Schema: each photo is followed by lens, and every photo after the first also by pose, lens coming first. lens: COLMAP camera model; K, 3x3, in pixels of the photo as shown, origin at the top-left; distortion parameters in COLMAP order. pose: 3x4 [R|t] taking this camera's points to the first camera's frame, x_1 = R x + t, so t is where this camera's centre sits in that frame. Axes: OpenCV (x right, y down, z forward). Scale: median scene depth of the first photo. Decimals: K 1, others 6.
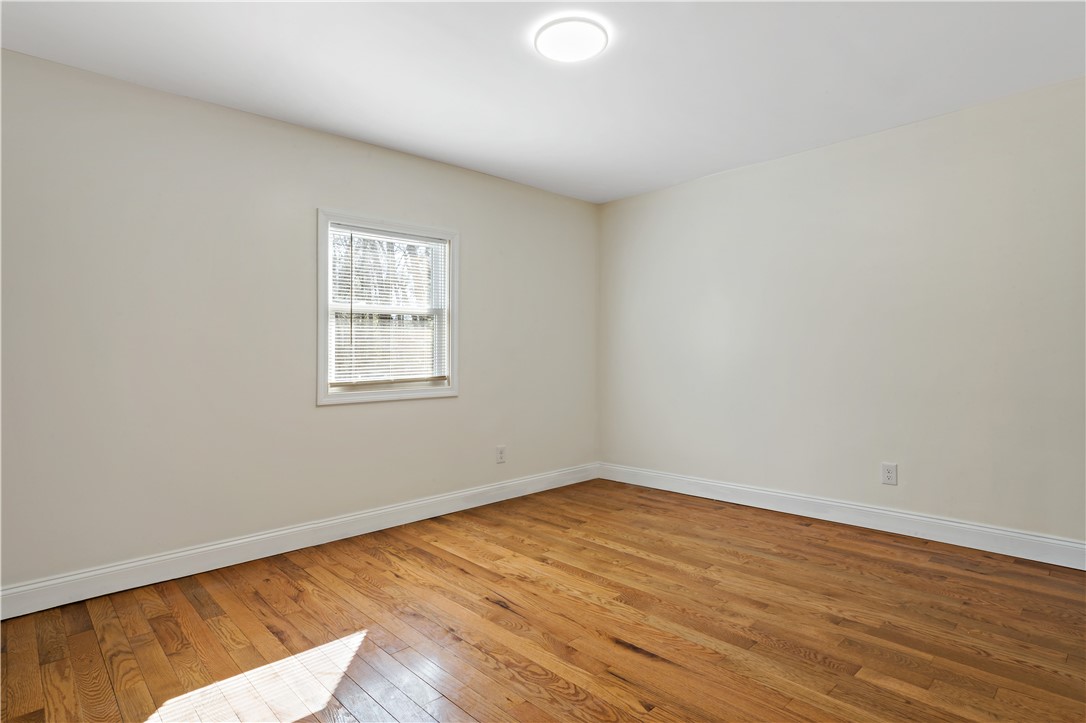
lens RADIAL K [[606.4, 0, 543.0], [0, 606.4, 361.5], [0, 0, 1]] dist [0.003540, 0.001107]
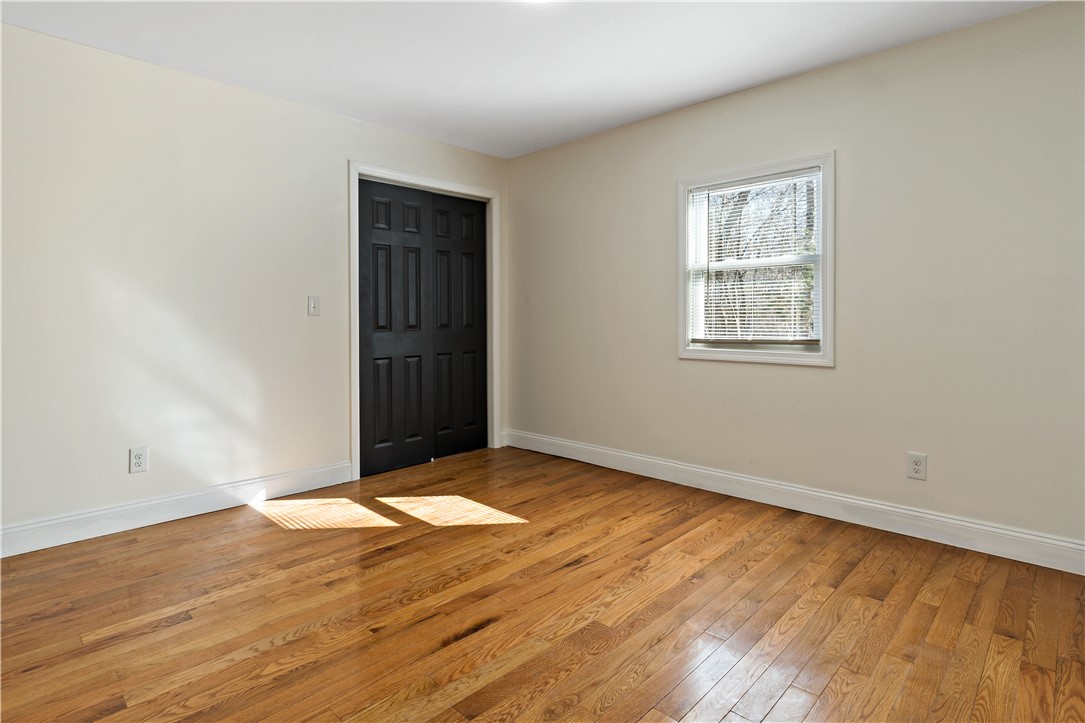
lens RADIAL K [[614.3, 0, 546.0], [0, 614.3, 315.5], [0, 0, 1]] dist [-0.003221, -0.000472]
pose [[-0.022471, 0.008626, -0.999710, 0.837378], [-0.009016, 0.999920, 0.008831, -0.014669], [0.999707, 0.009211, -0.022391, 0.866274]]
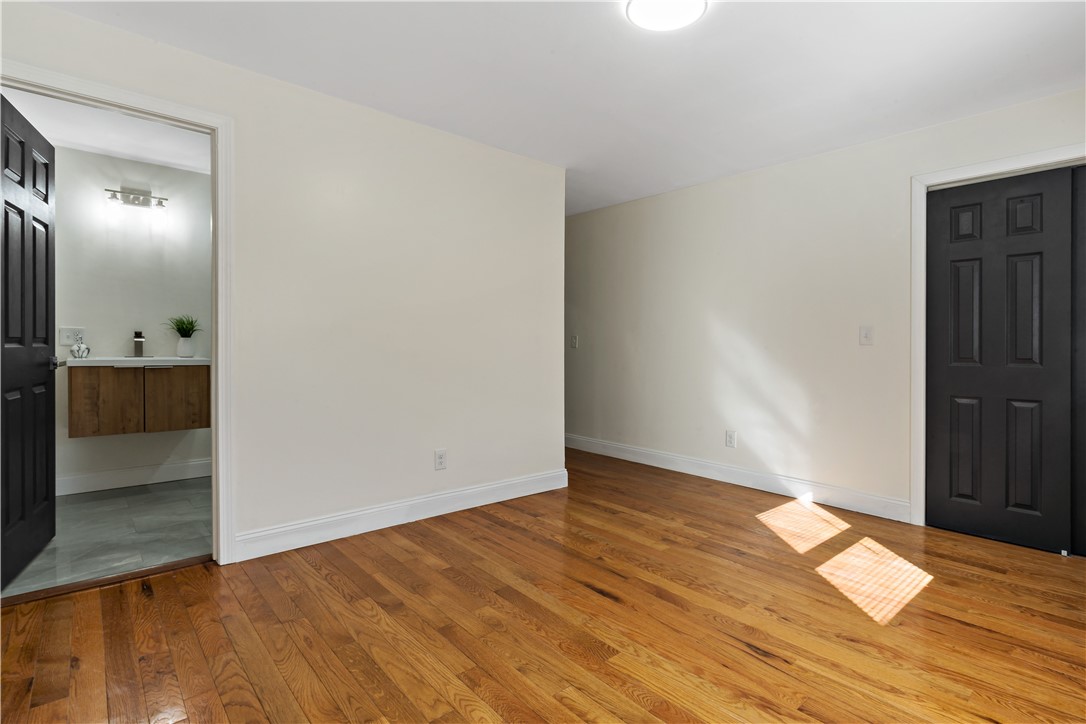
lens RADIAL K [[460.5, 0, 514.5], [0, 460.5, 347.6], [0, 0, 1]] dist [-0.001294, -0.000203]
pose [[-0.991647, 0.004615, 0.128898, 0.155811], [0.006621, 0.999863, 0.015139, -0.014246], [-0.128811, 0.015866, -0.991542, 1.464268]]
